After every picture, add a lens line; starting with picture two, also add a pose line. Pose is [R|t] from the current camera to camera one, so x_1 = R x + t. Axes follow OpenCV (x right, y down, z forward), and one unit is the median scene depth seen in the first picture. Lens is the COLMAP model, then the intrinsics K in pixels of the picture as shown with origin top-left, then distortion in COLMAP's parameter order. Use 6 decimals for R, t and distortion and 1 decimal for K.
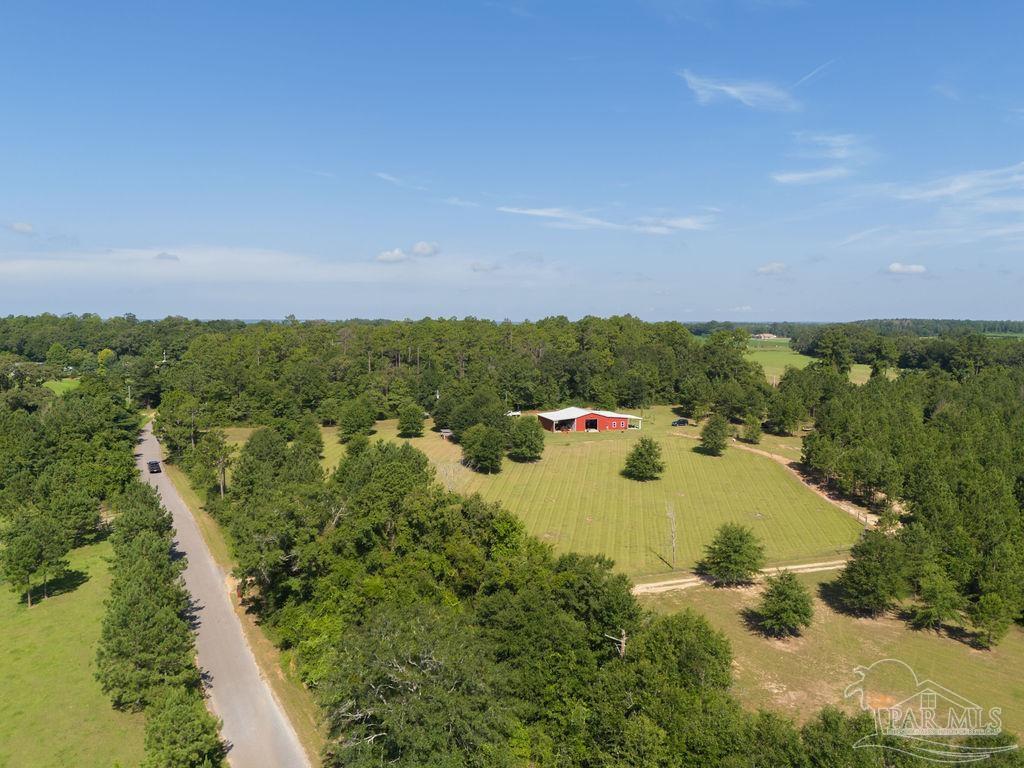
lens RADIAL K [[738.0, 0, 512.0], [0, 738.0, 384.0], [0, 0, 1]] dist [0.059687, -0.051326]
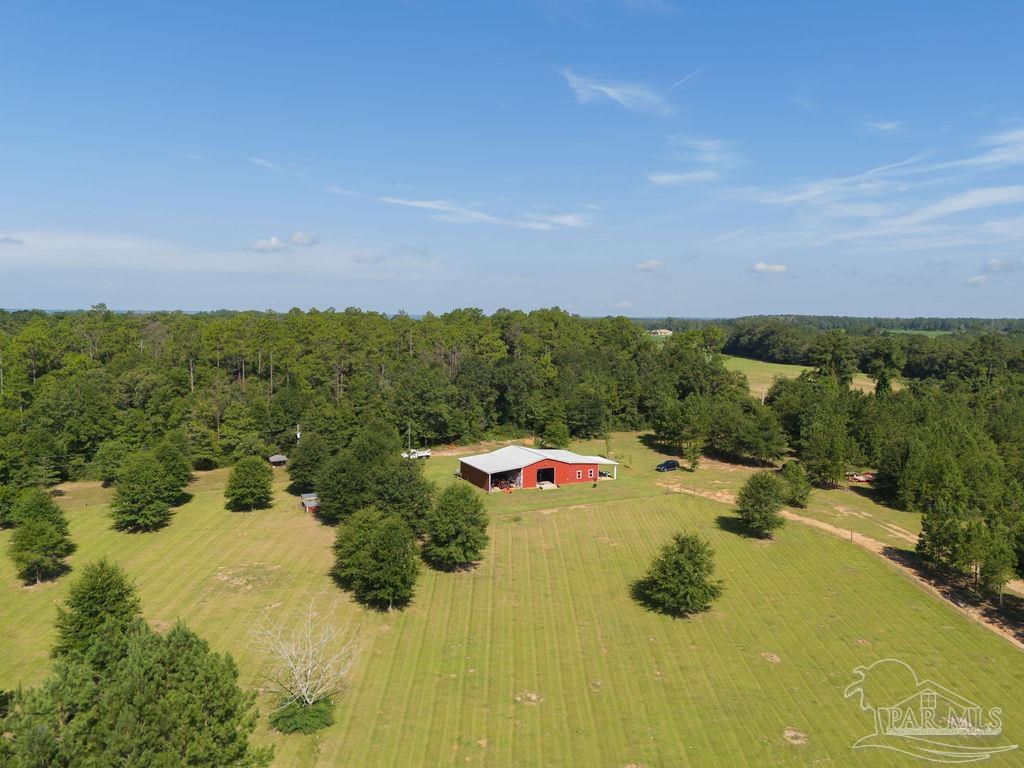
lens RADIAL K [[736.3, 0, 512.0], [0, 736.3, 384.0], [0, 0, 1]] dist [0.092921, -0.138940]
pose [[0.988200, -0.007411, 0.152986, -0.015960], [0.006087, 0.999940, 0.009124, -0.026391], [-0.153045, -0.008085, 0.988186, 0.309702]]
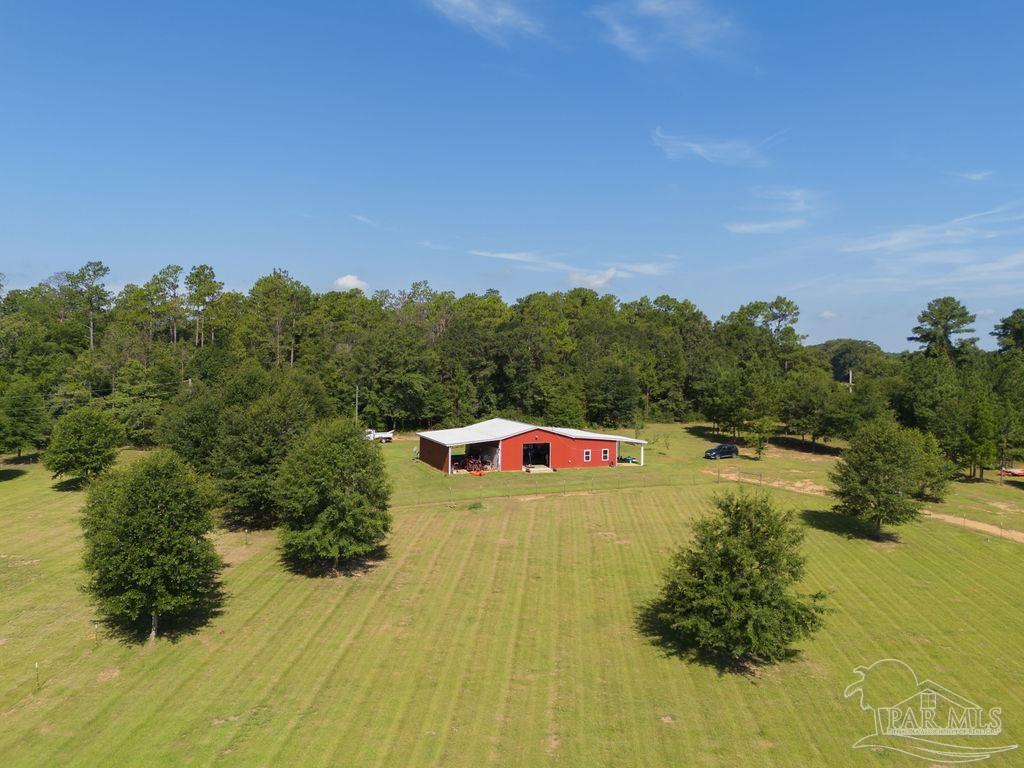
lens RADIAL K [[738.0, 0, 512.0], [0, 738.0, 384.0], [0, 0, 1]] dist [0.059687, -0.051326]
pose [[0.997214, 0.005203, 0.074415, 0.050344], [-0.001358, 0.998665, -0.051633, 0.029449], [-0.074584, 0.051388, 0.995890, 0.470727]]
